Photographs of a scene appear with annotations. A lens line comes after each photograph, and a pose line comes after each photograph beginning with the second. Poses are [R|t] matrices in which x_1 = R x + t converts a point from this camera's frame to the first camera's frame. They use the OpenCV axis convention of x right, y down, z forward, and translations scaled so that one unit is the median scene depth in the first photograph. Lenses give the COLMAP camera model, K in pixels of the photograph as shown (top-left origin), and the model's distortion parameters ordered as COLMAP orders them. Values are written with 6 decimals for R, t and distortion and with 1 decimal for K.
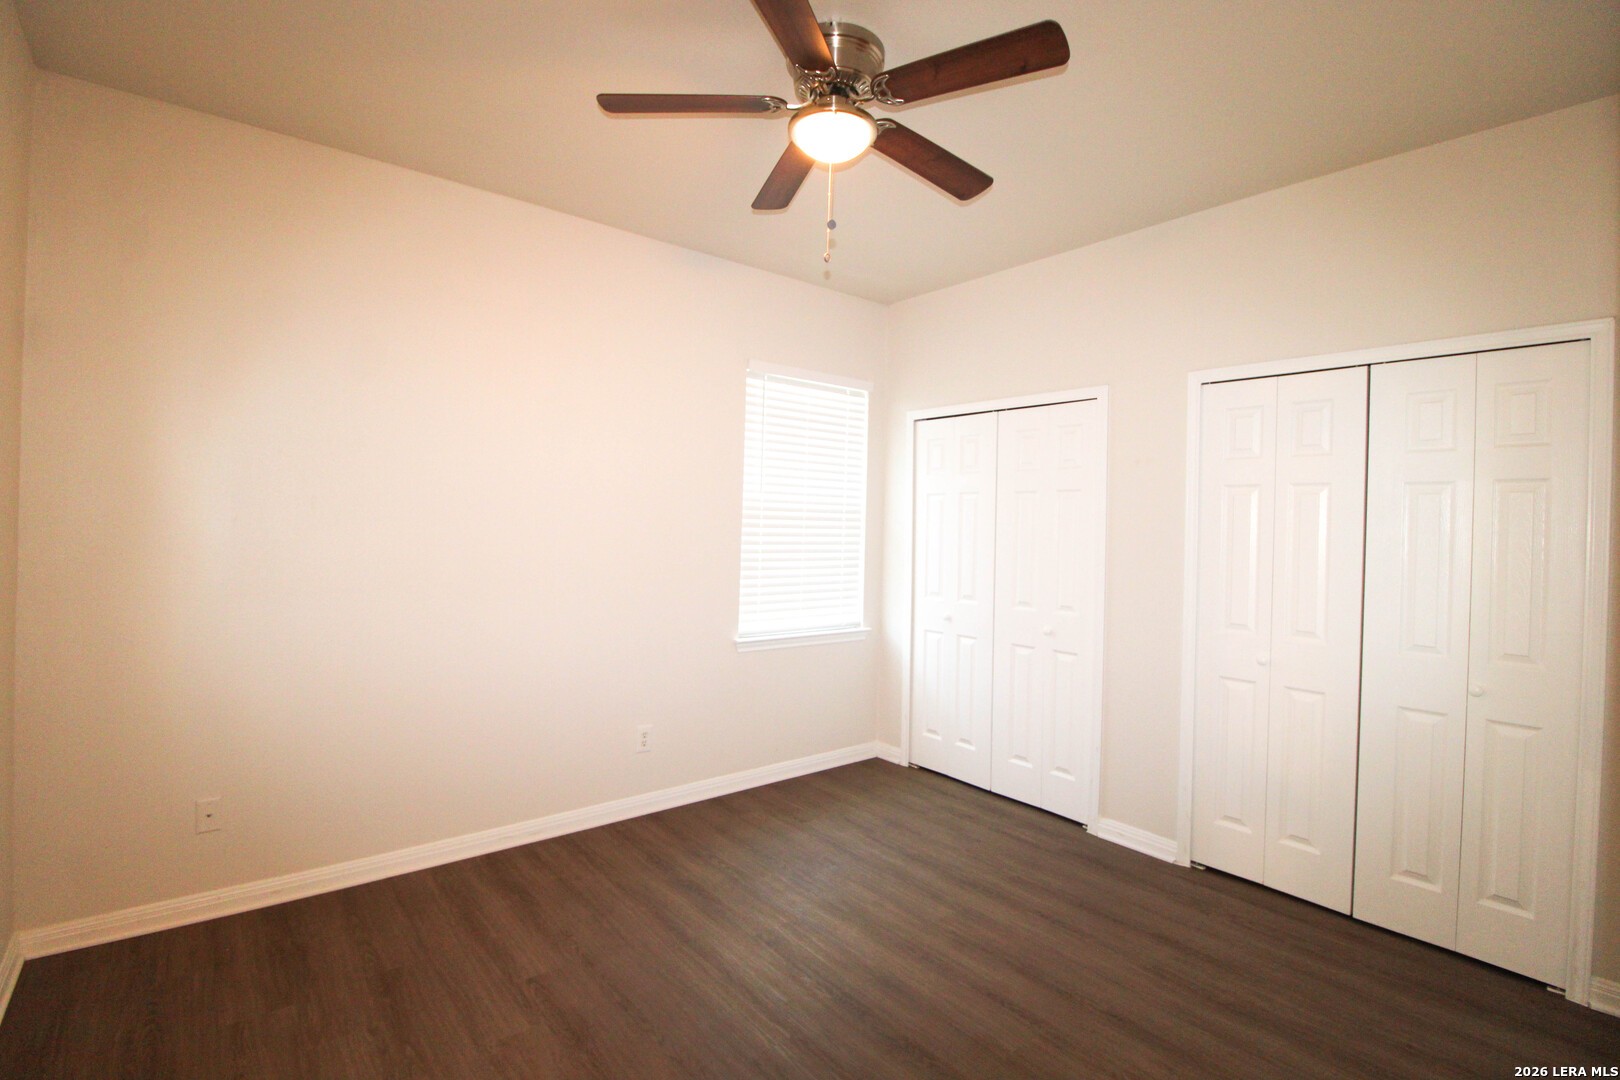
lens RADIAL K [[749.5, 0, 814.7], [0, 749.5, 528.3], [0, 0, 1]] dist [-0.006970, -0.005830]
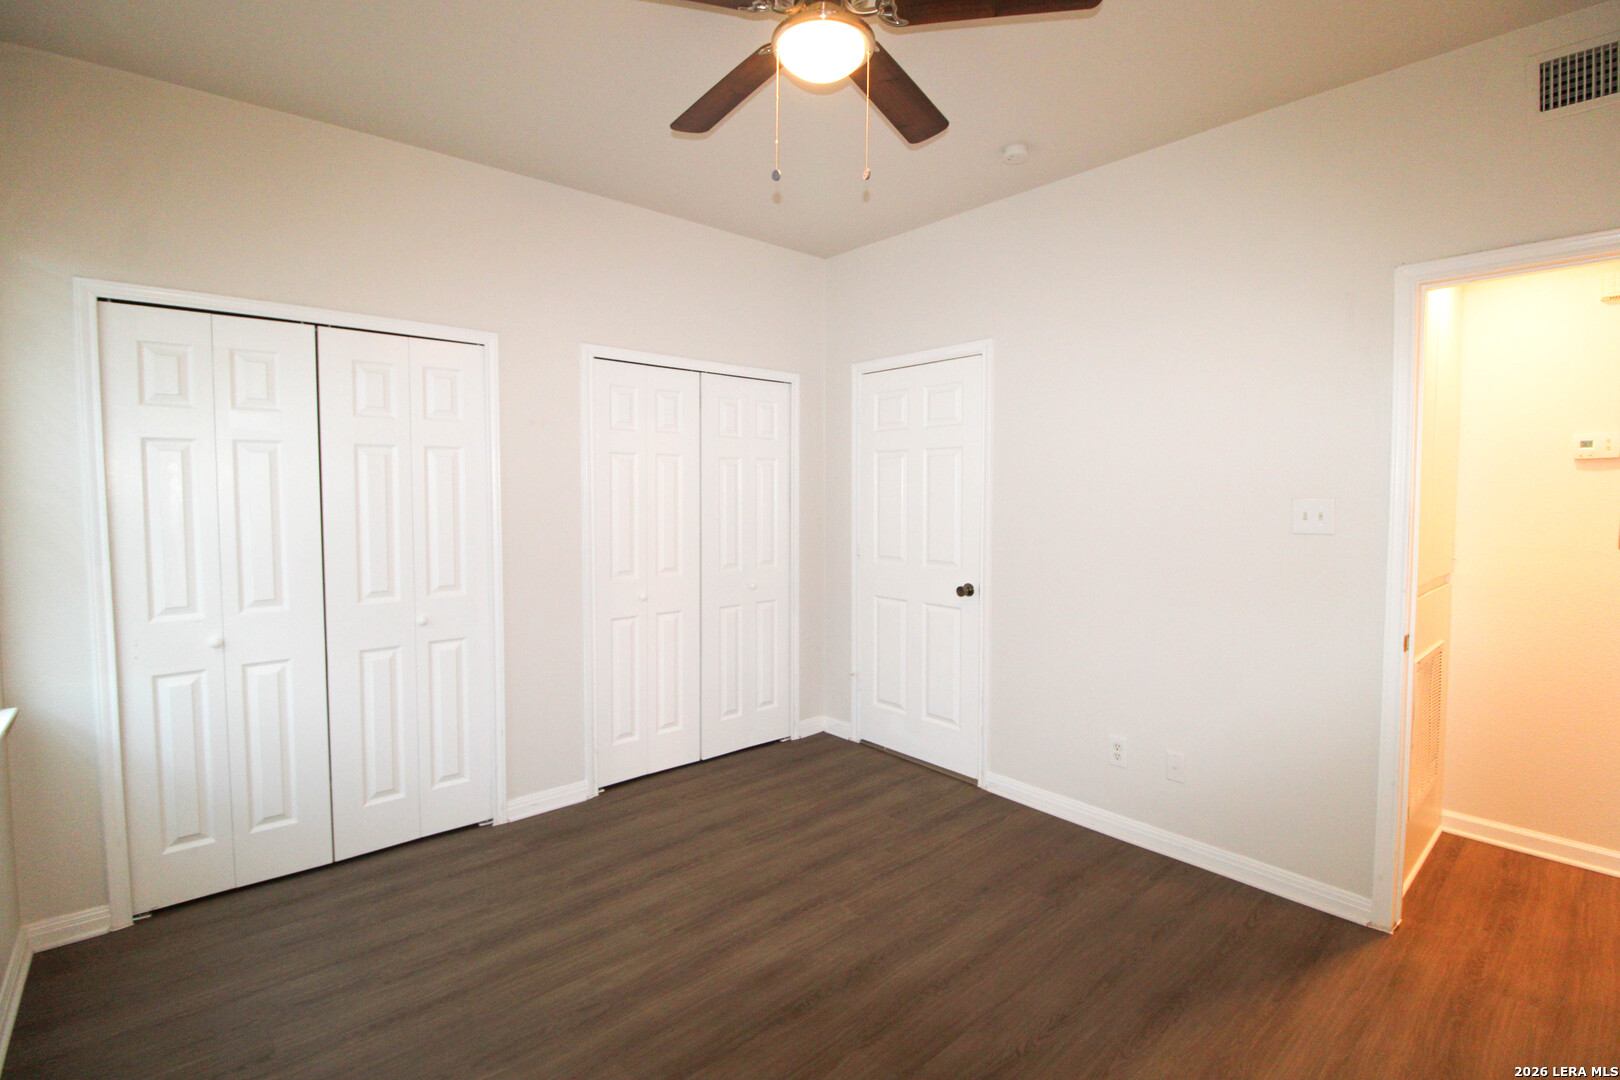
lens RADIAL K [[749.5, 0, 816.6], [0, 749.5, 546.6], [0, 0, 1]] dist [-0.006970, -0.005830]
pose [[-0.036349, -0.091364, 0.995154, -0.535295], [0.005658, 0.995777, 0.091627, -0.015869], [-0.999323, 0.008961, -0.035679, 0.643148]]
